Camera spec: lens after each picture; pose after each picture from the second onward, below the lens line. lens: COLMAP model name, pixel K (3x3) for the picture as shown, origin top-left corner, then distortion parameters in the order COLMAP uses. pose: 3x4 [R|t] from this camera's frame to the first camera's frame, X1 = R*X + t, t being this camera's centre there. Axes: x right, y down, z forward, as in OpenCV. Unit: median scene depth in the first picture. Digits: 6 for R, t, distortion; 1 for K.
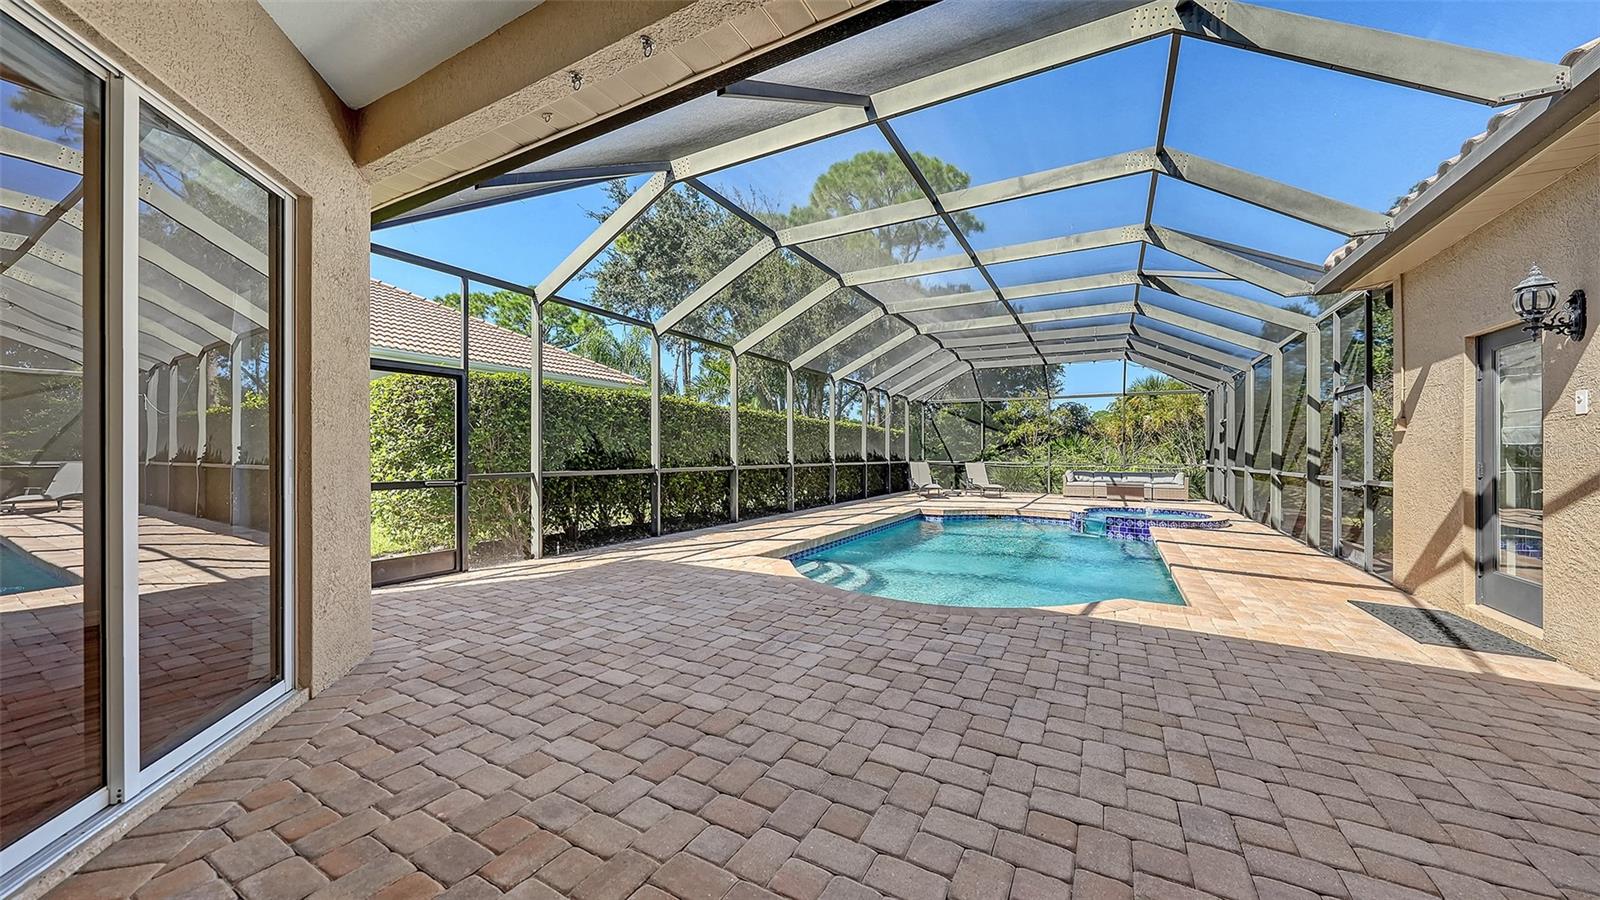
lens RADIAL K [[557.4, 0, 799.9], [0, 557.4, 457.9], [0, 0, 1]] dist [-0.001259, -0.000218]
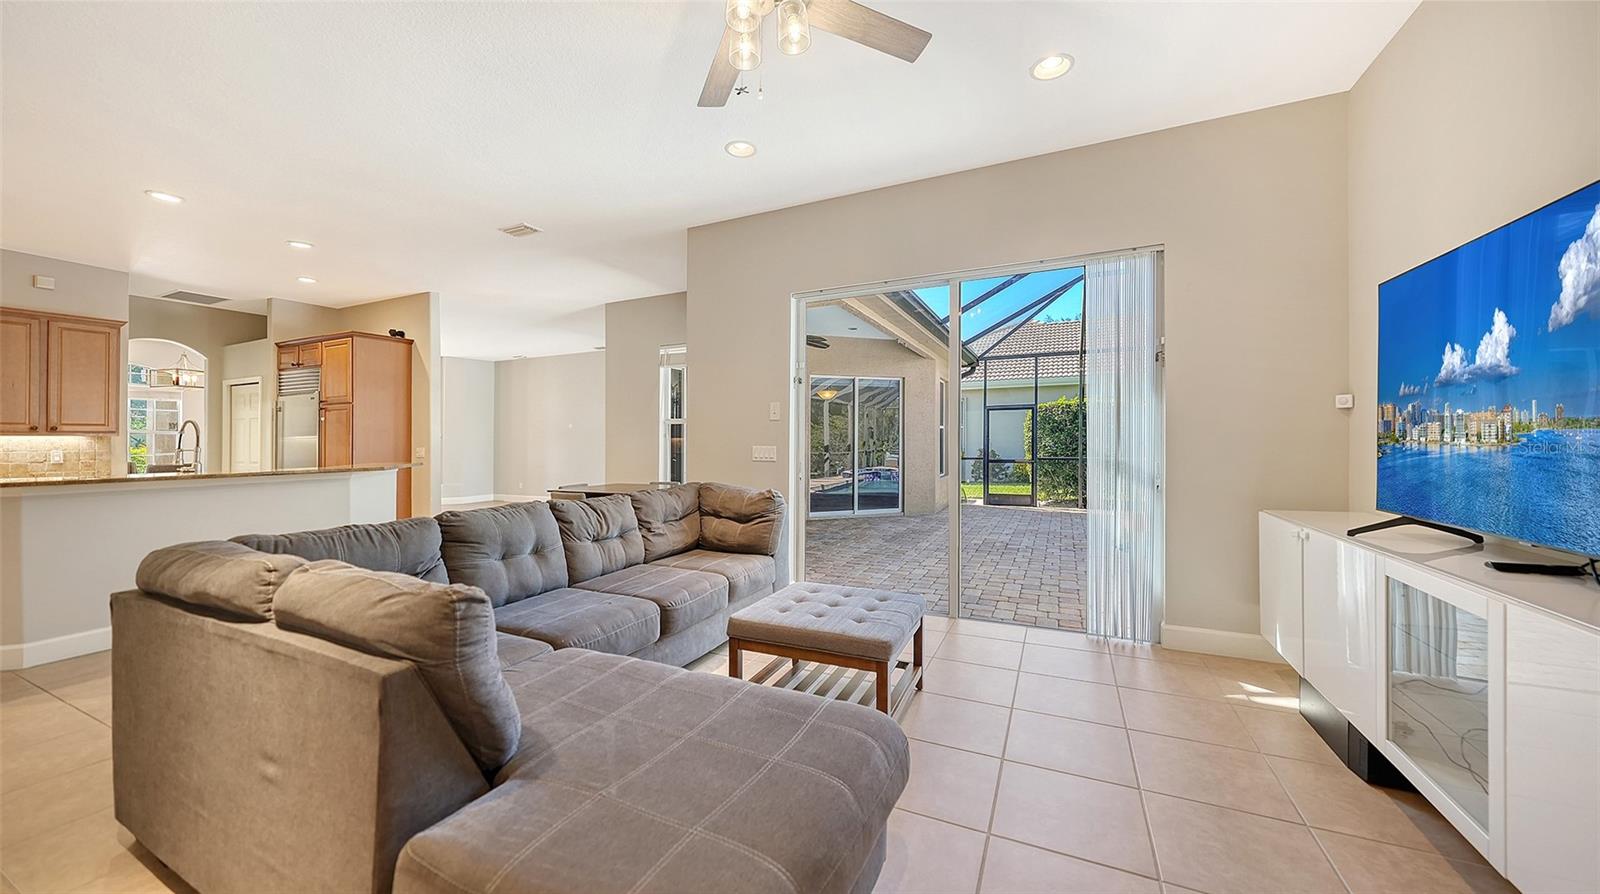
lens RADIAL K [[573.0, 0, 797.4], [0, 573.0, 427.1], [0, 0, 1]] dist [0.000677, -0.000292]
pose [[0.067989, -0.027592, -0.997304, 1.047903], [0.001328, 0.999619, -0.027565, -0.016241], [0.997685, 0.000550, 0.068000, 0.019014]]
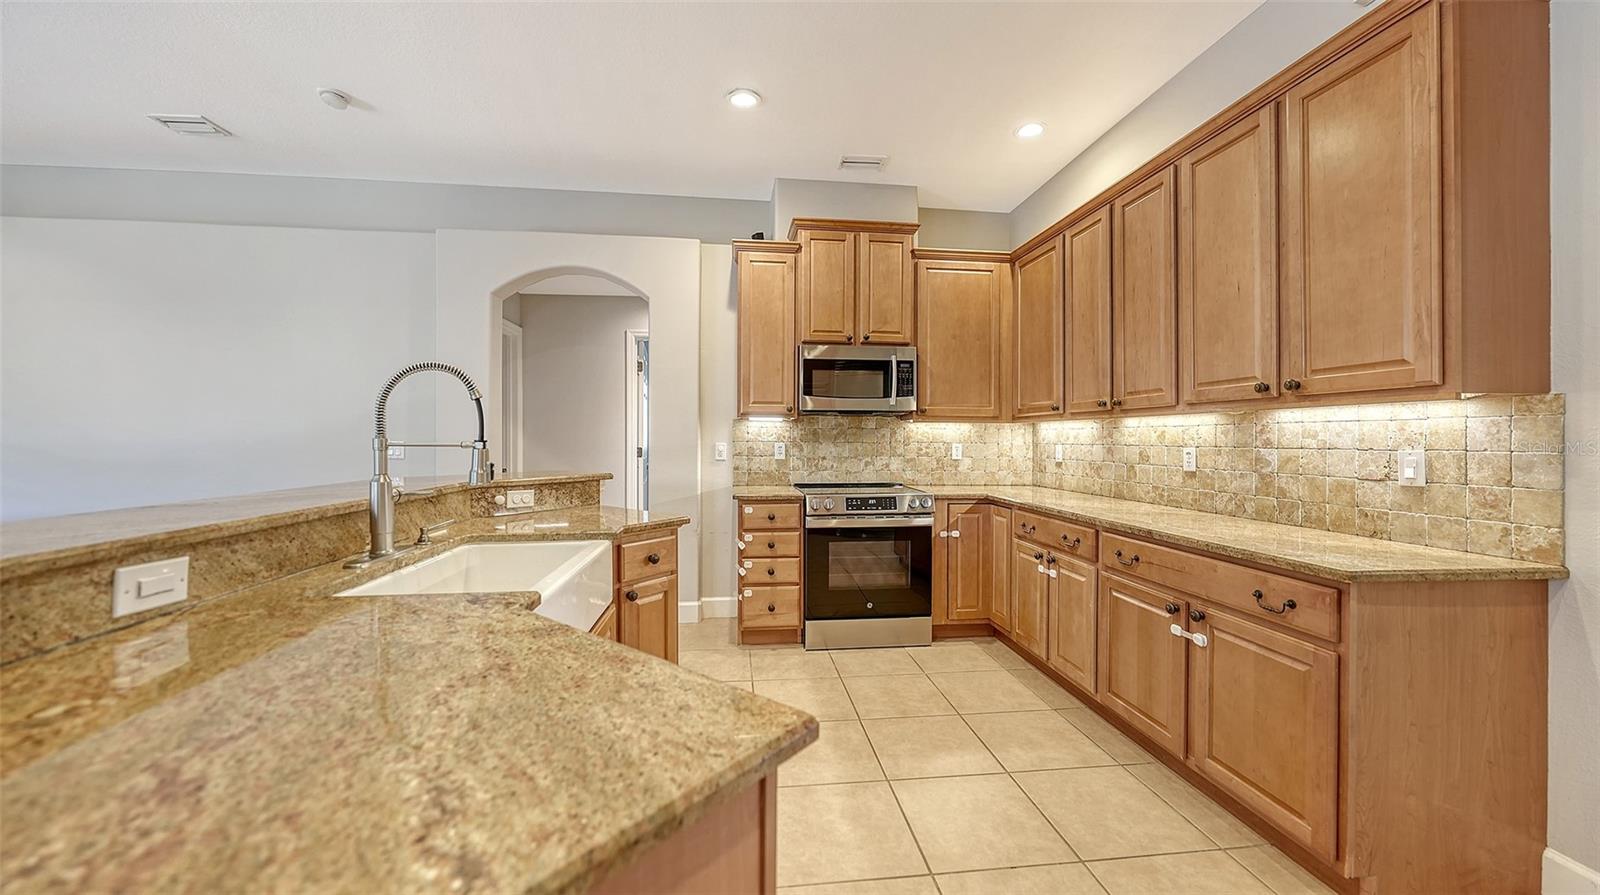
lens RADIAL K [[581.2, 0, 801.5], [0, 581.2, 439.3], [0, 0, 1]] dist [-0.001322, -0.000128]
pose [[-0.587544, -0.005862, 0.809171, 0.182961], [-0.000019, 0.999974, 0.007230, -0.013599], [-0.809192, 0.004233, -0.587529, -0.530420]]
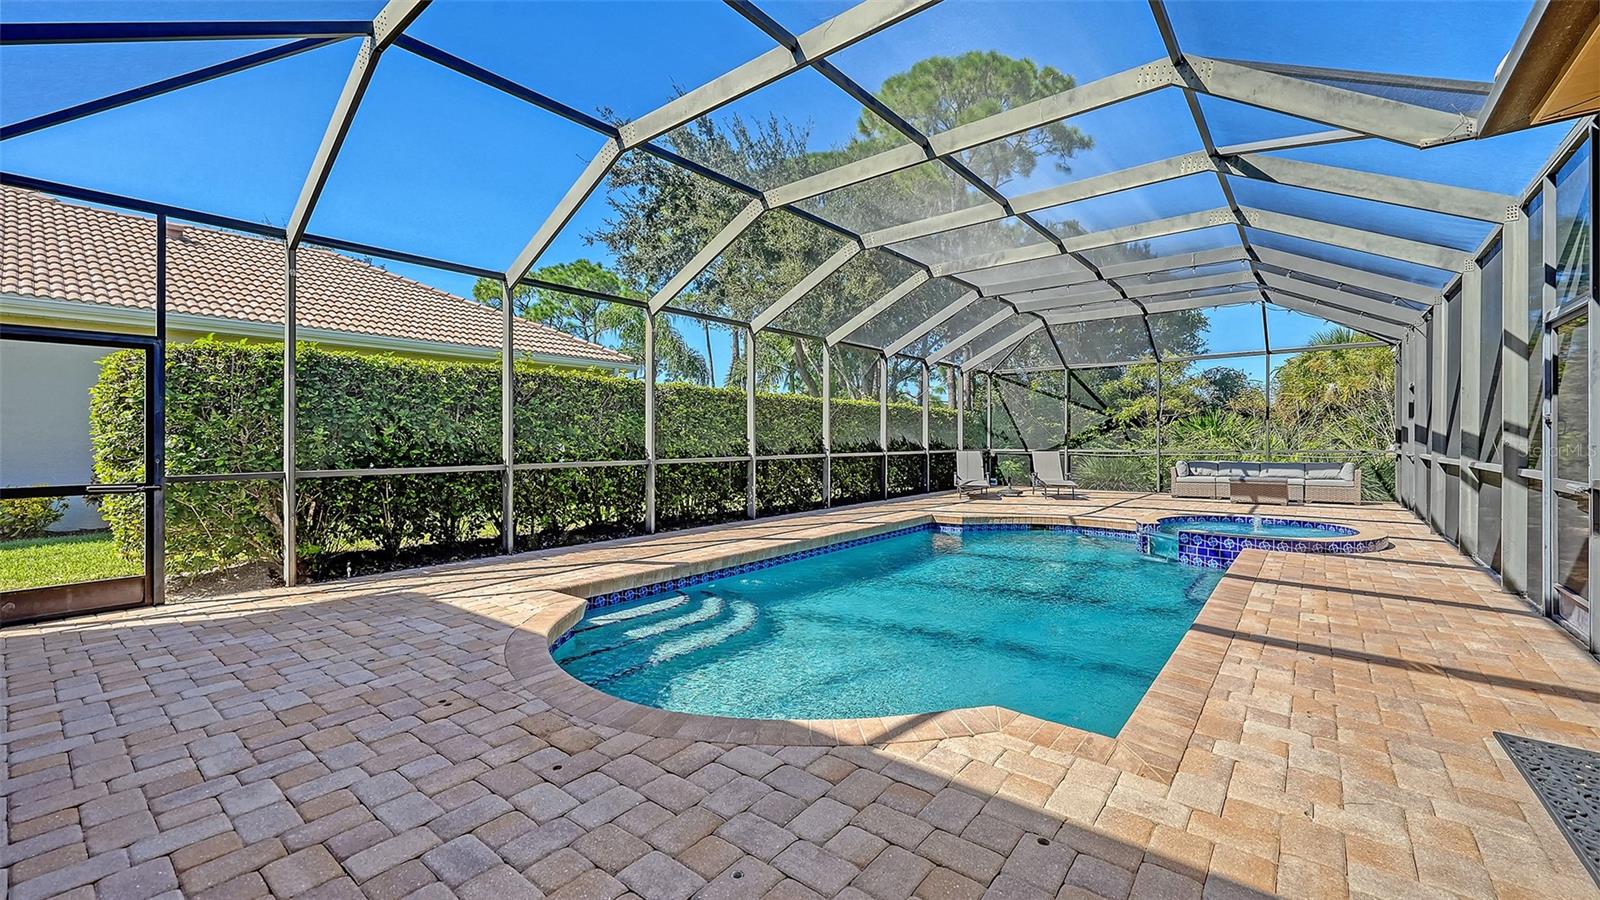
lens RADIAL K [[646.9, 0, 800.0], [0, 646.9, 450.0], [0, 0, 1]] dist [-0.000901, -0.000088]
pose [[0.986177, -0.010226, -0.165382, 0.303092], [0.010948, 0.999934, 0.003458, 0.001271], [0.165336, -0.005221, 0.986224, 0.217584]]
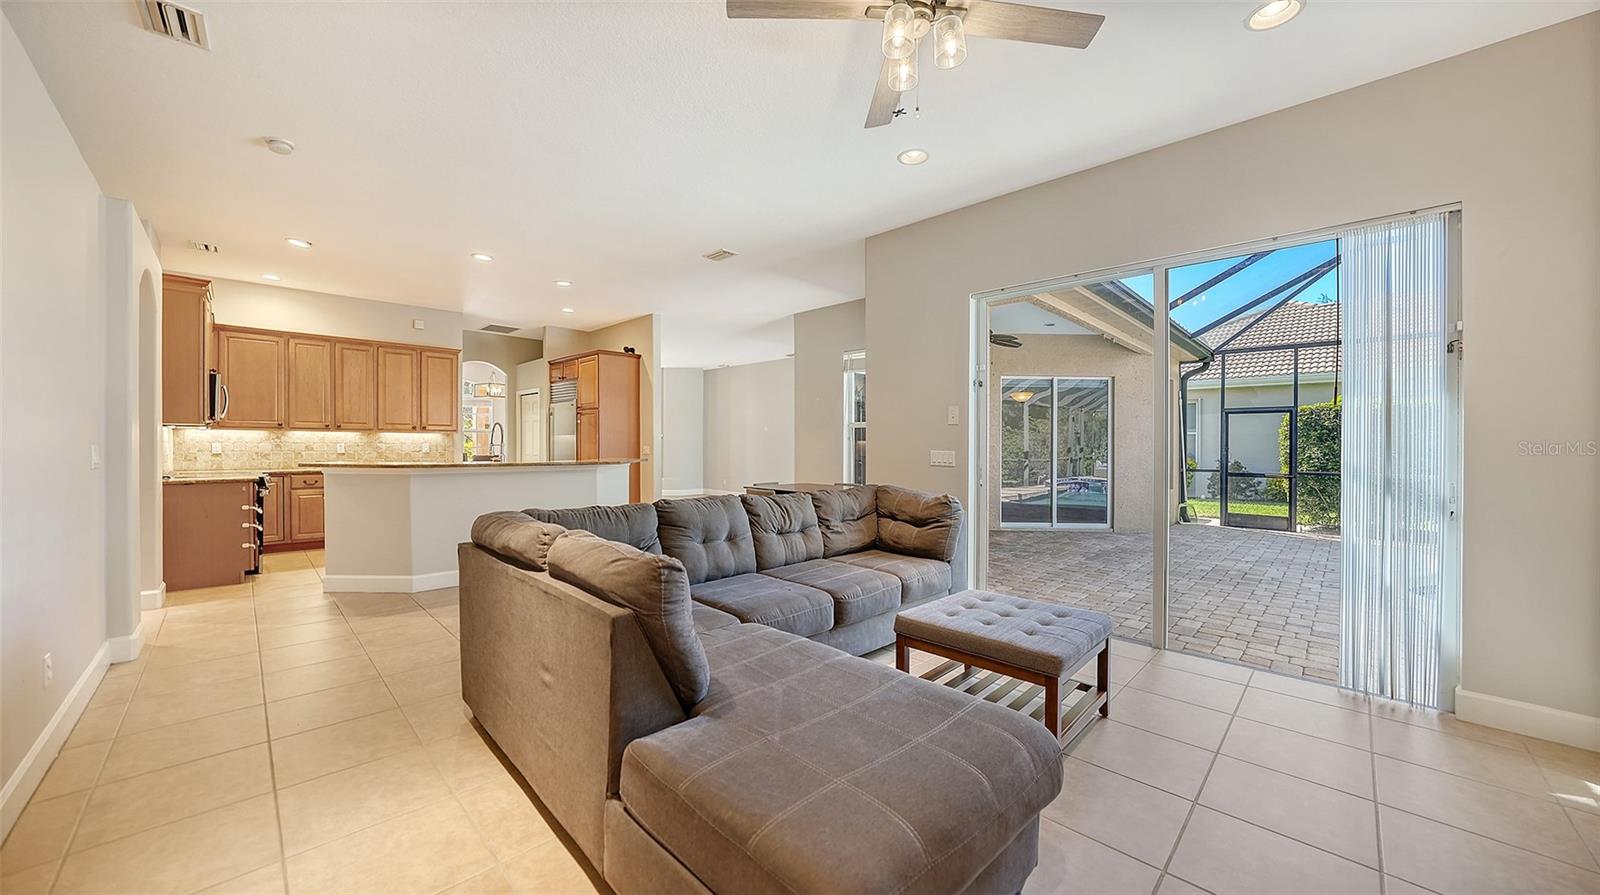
lens RADIAL K [[575.1, 0, 780.1], [0, 575.1, 450.1], [0, 0, 1]] dist [-0.013098, 0.000131]
pose [[-0.283127, 0.004334, -0.959073, 1.063107], [-0.016659, 0.999817, 0.009436, -0.016409], [0.958938, 0.018649, -0.283003, 0.031565]]
